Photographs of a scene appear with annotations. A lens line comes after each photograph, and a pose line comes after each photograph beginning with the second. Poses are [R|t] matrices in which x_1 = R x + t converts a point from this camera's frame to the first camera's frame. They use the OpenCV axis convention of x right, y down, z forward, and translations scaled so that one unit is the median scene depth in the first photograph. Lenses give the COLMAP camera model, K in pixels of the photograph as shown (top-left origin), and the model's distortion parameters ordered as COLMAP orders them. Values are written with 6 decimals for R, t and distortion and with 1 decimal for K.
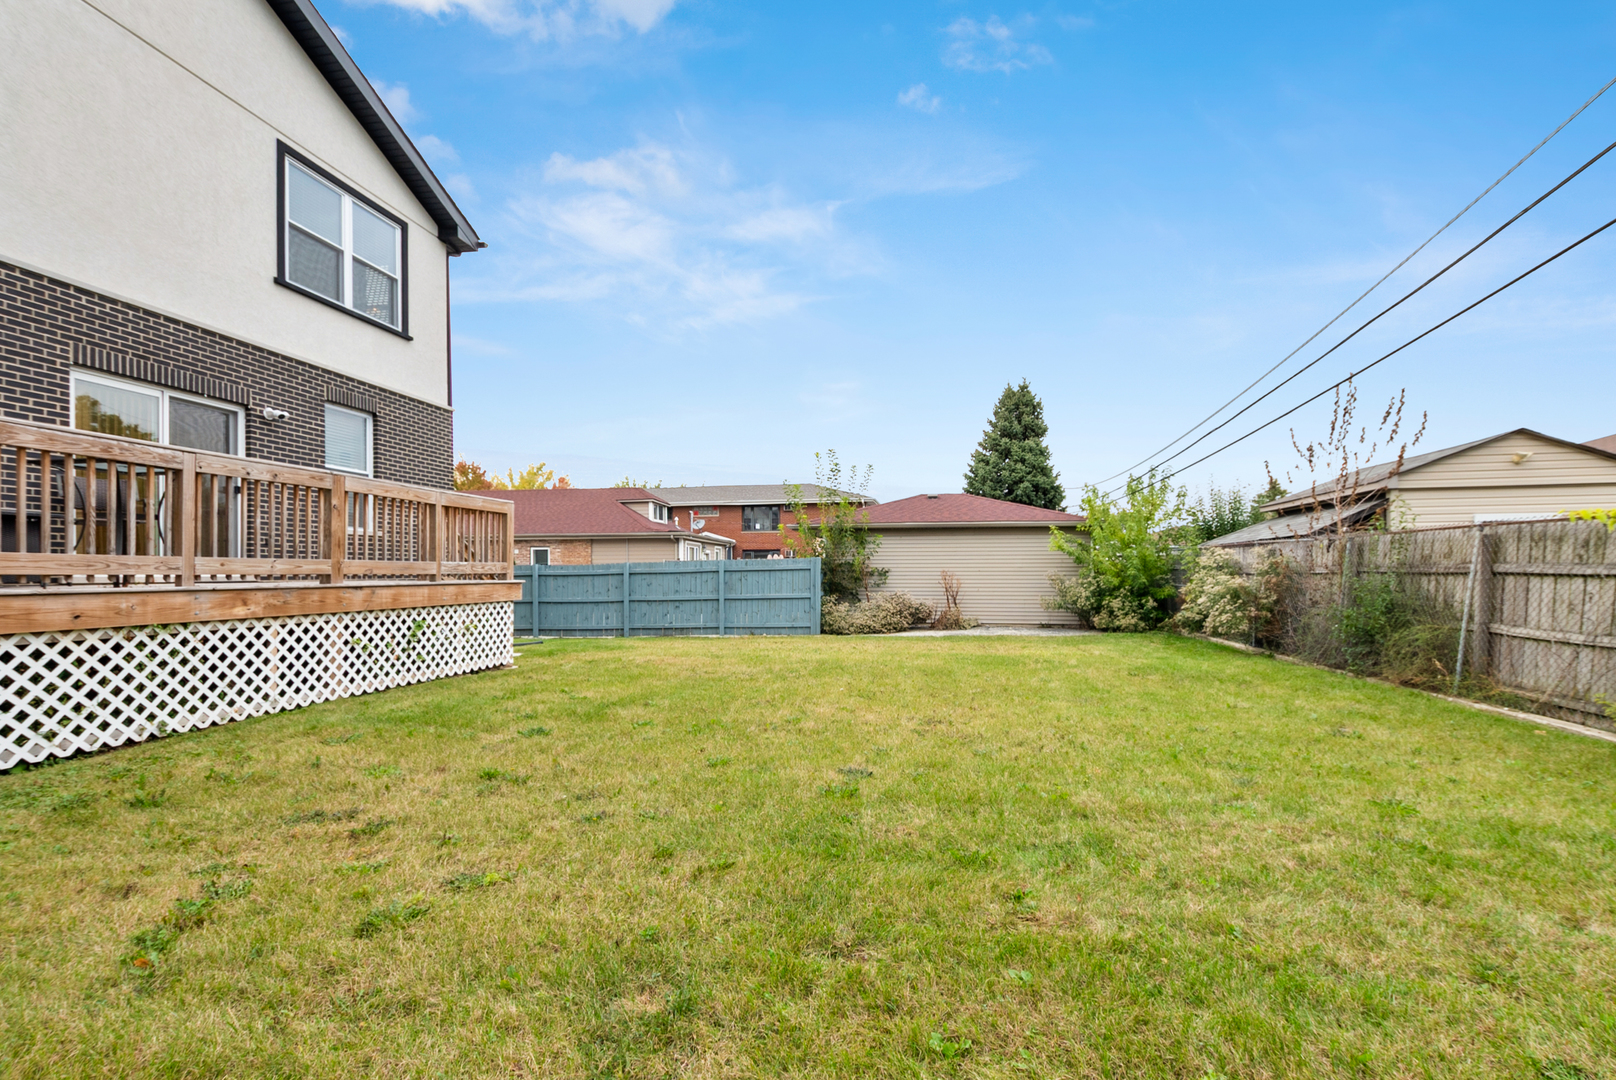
lens RADIAL K [[730.0, 0, 812.3], [0, 730.0, 548.1], [0, 0, 1]] dist [0.011986, 0.000343]
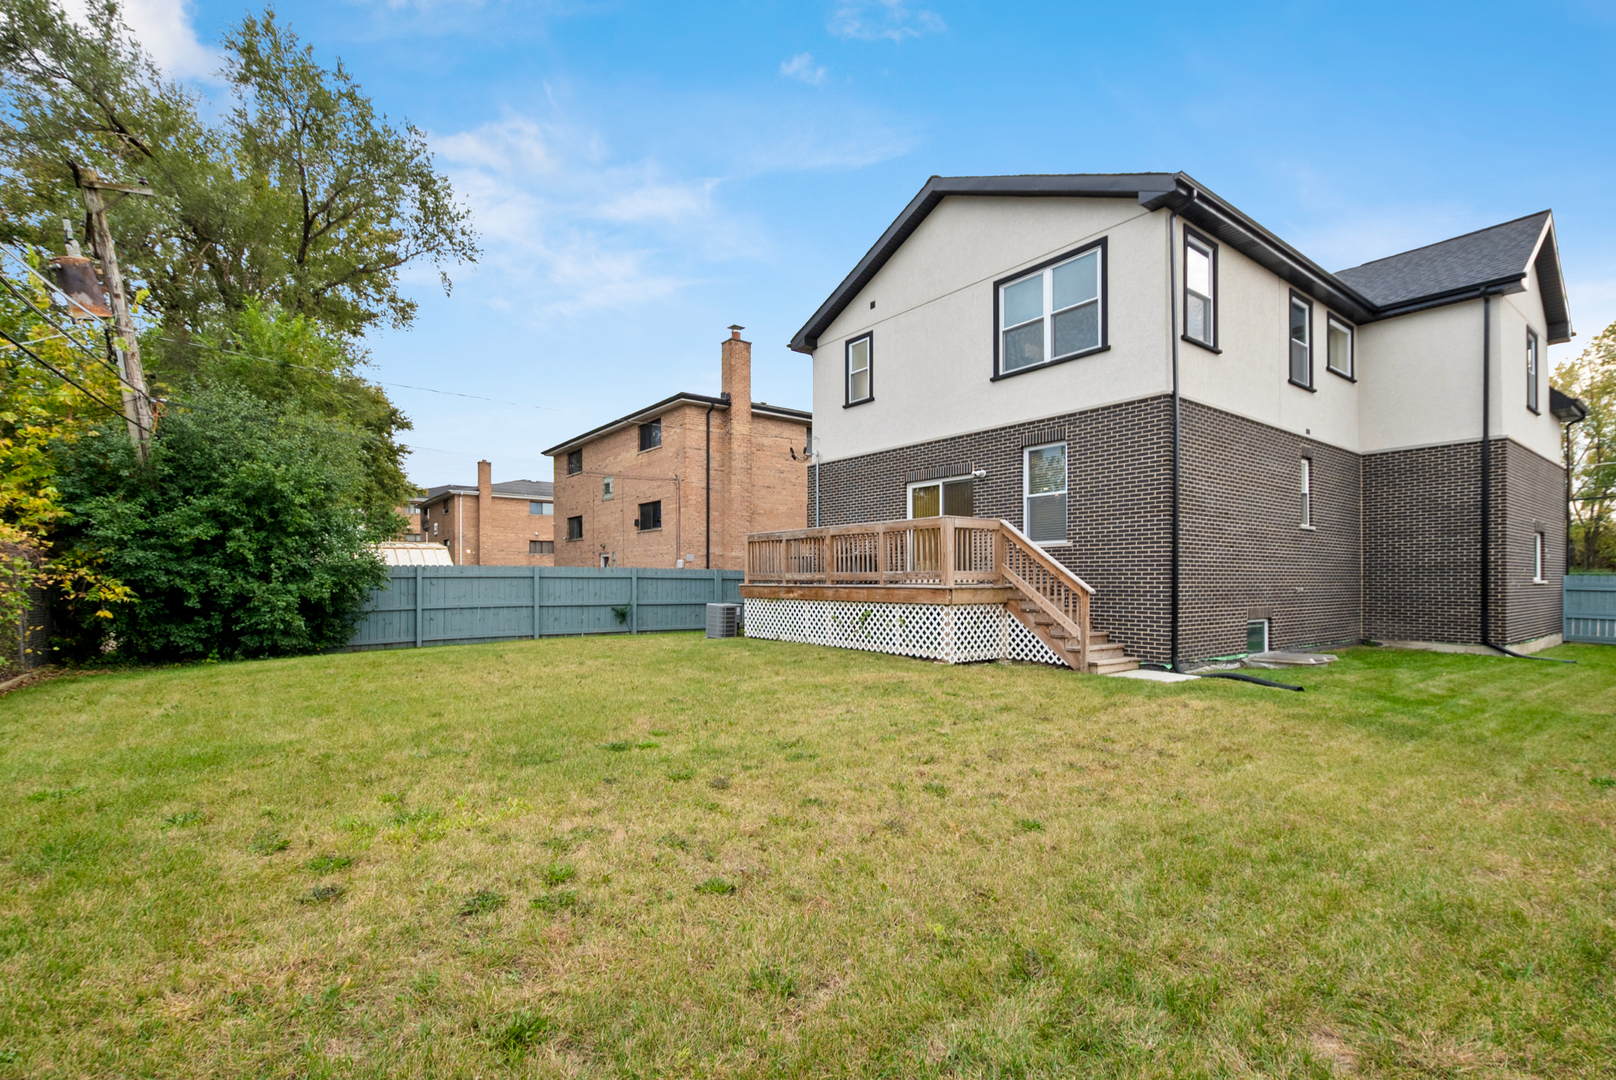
lens RADIAL K [[723.2, 0, 816.3], [0, 723.2, 583.7], [0, 0, 1]] dist [-0.000210, 0.000078]
pose [[-0.668312, 0.013346, -0.743761, 0.572318], [0.030501, 0.999490, -0.009471, 0.044916], [0.743256, -0.029015, -0.668378, 1.653479]]
